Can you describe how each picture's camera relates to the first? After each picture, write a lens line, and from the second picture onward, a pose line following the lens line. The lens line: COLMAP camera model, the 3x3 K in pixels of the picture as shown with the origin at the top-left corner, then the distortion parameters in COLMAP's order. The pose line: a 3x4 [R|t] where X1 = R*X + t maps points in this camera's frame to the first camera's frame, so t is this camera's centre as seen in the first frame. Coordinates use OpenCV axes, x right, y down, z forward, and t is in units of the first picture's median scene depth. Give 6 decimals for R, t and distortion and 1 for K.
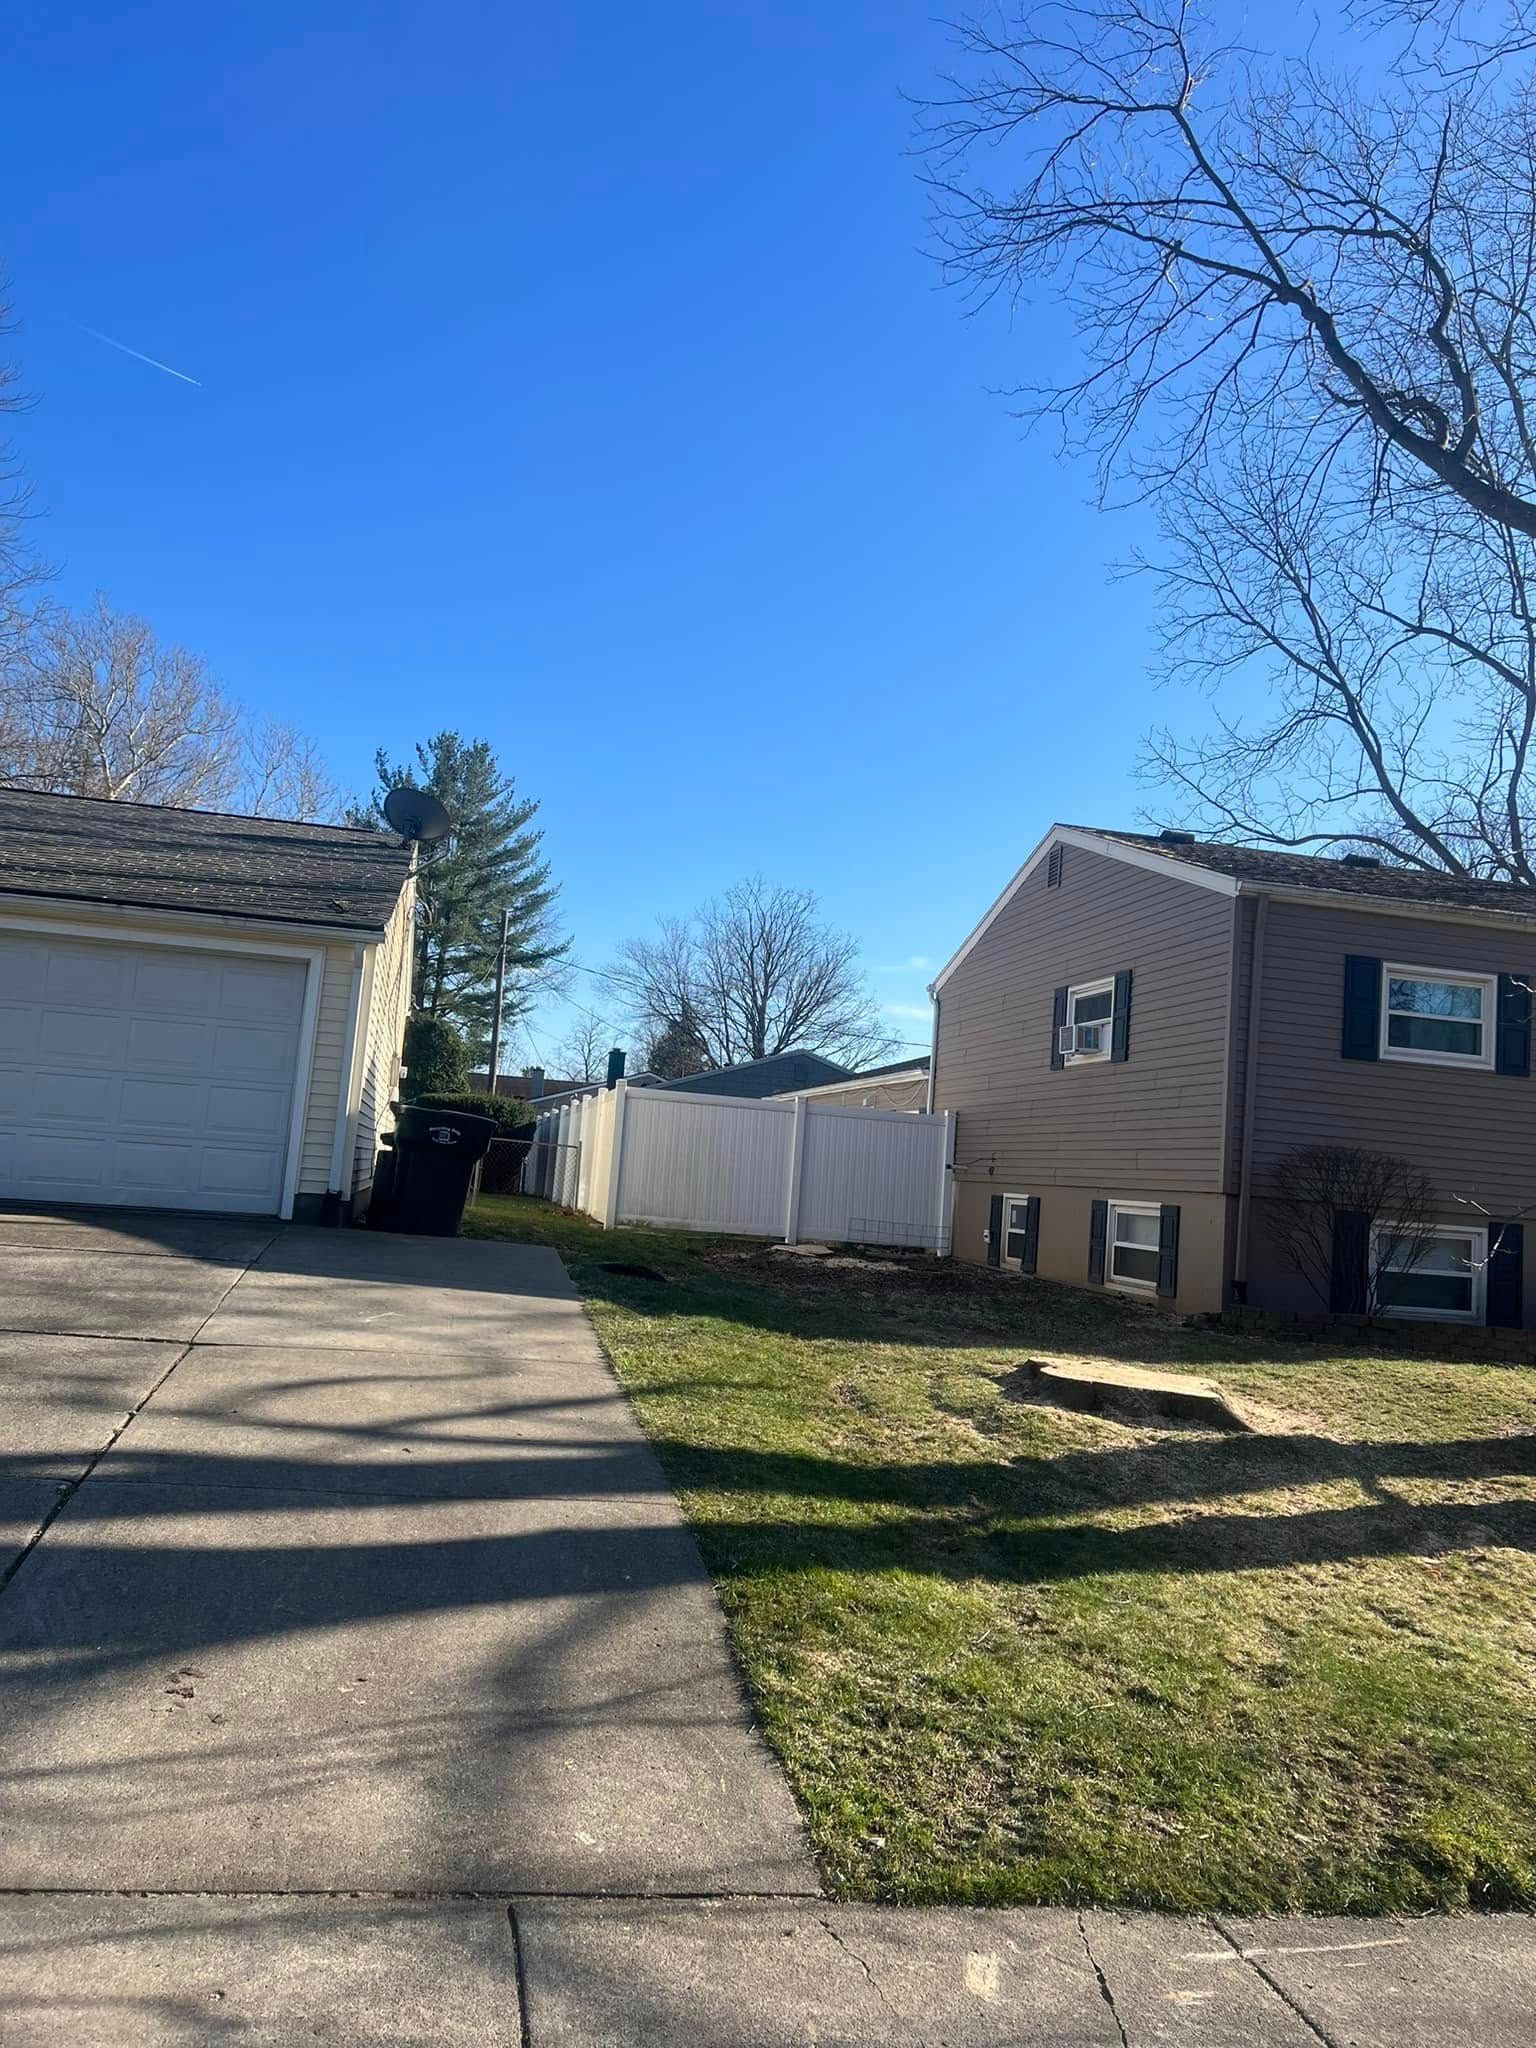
lens RADIAL K [[1590.0, 0, 766.3], [0, 1590.0, 980.1], [0, 0, 1]] dist [0.095130, -0.087416]
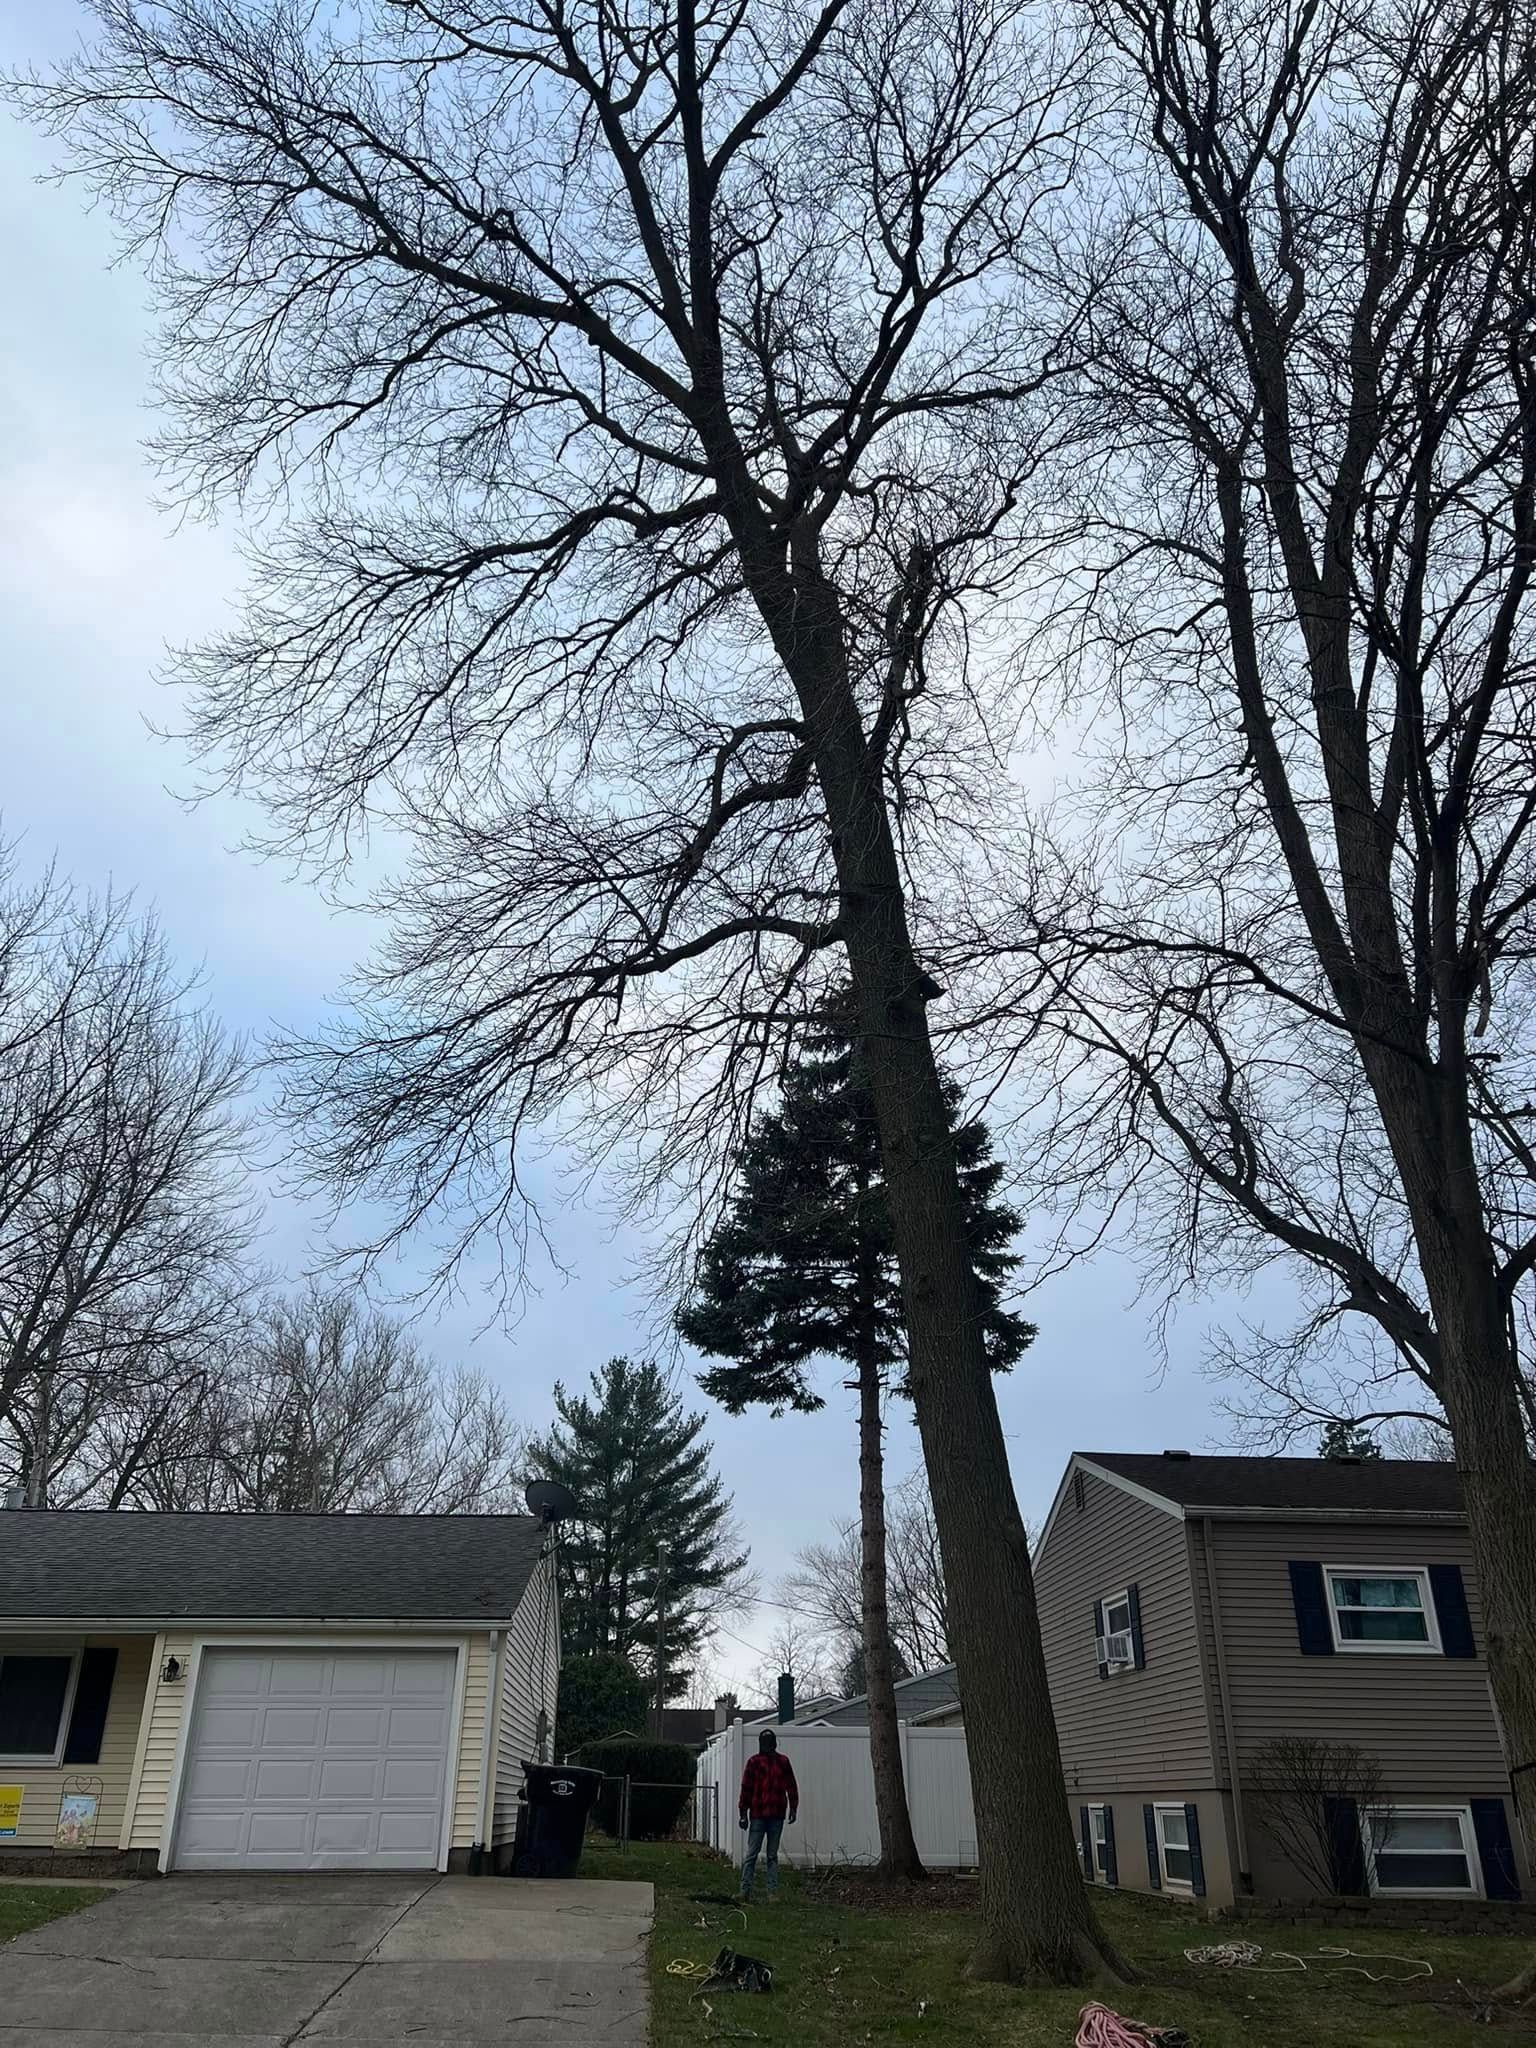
lens RADIAL K [[1590.0, 0, 766.3], [0, 1590.0, 980.1], [0, 0, 1]] dist [0.095130, -0.087416]
pose [[0.987627, -0.127375, -0.091485, 0.117273], [0.087938, 0.932822, -0.349441, -0.027938], [0.129849, 0.337073, 0.932481, -0.297425]]
